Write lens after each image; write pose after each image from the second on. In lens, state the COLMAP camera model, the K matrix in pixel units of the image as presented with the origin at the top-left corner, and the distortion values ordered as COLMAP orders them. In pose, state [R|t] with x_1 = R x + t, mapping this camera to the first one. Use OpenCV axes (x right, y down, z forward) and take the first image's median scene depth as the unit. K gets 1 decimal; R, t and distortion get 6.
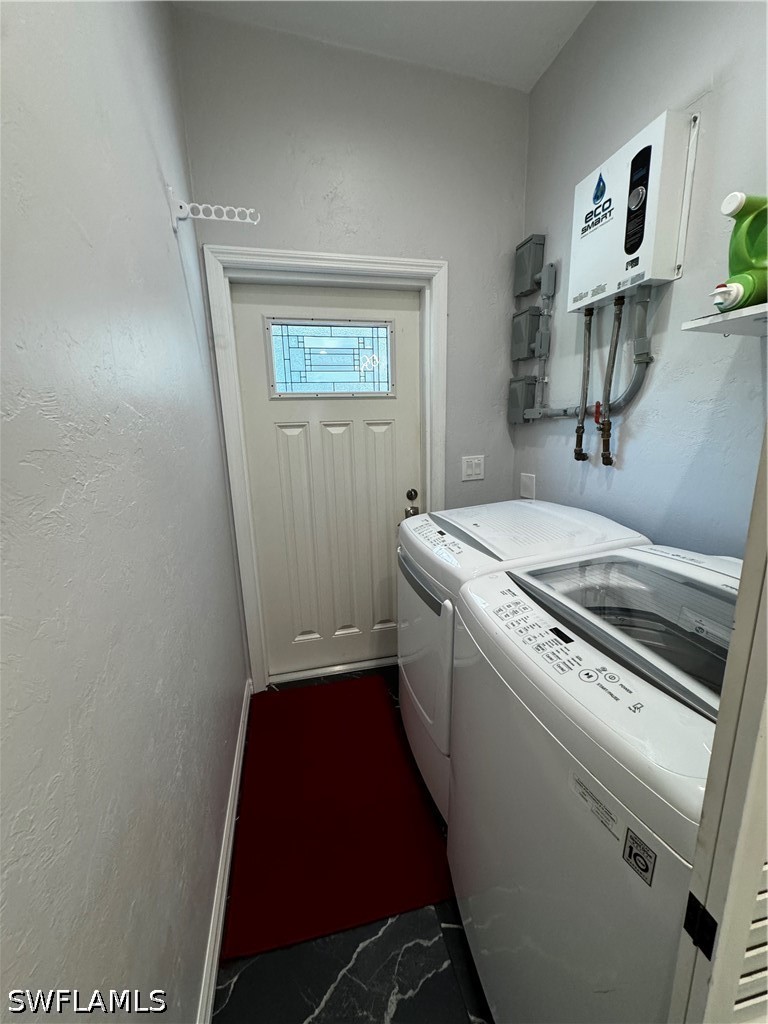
lens RADIAL K [[409.2, 0, 383.8], [0, 409.2, 512.1], [0, 0, 1]] dist [-0.004504, 0.001117]
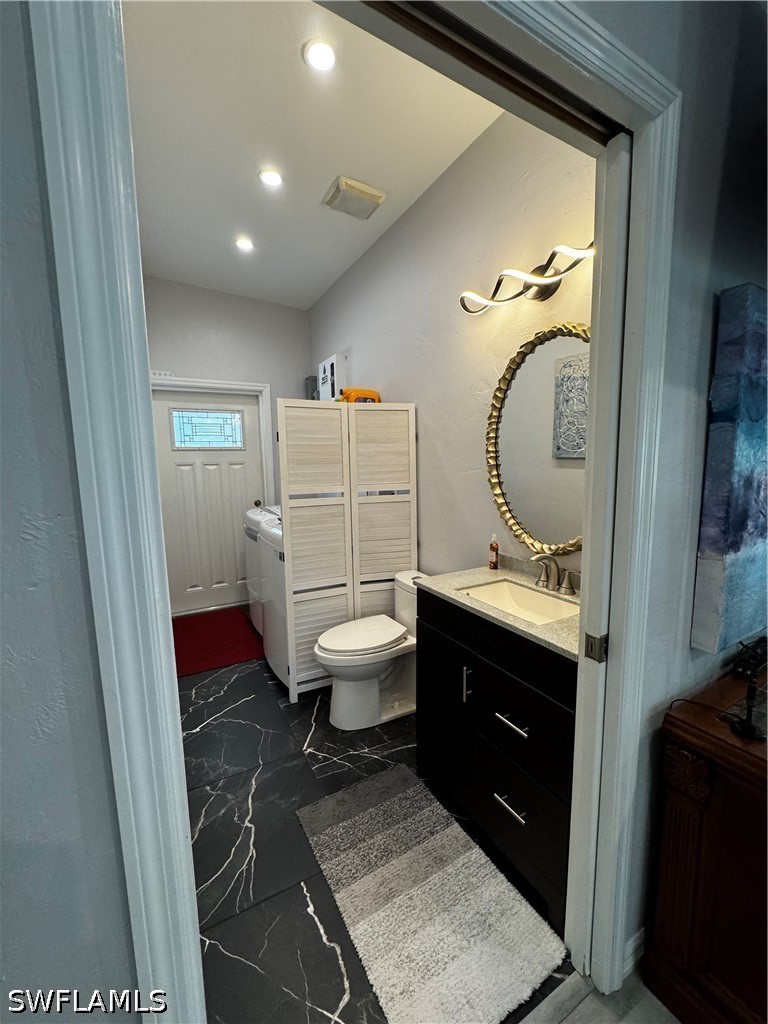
lens RADIAL K [[409.2, 0, 385.6], [0, 409.2, 512.8], [0, 0, 1]] dist [-0.004504, 0.001117]
pose [[0.960836, -0.026182, 0.275880, 0.123564], [0.054552, 0.993918, -0.095667, 0.220746], [-0.271697, 0.106970, 0.956420, -0.942763]]
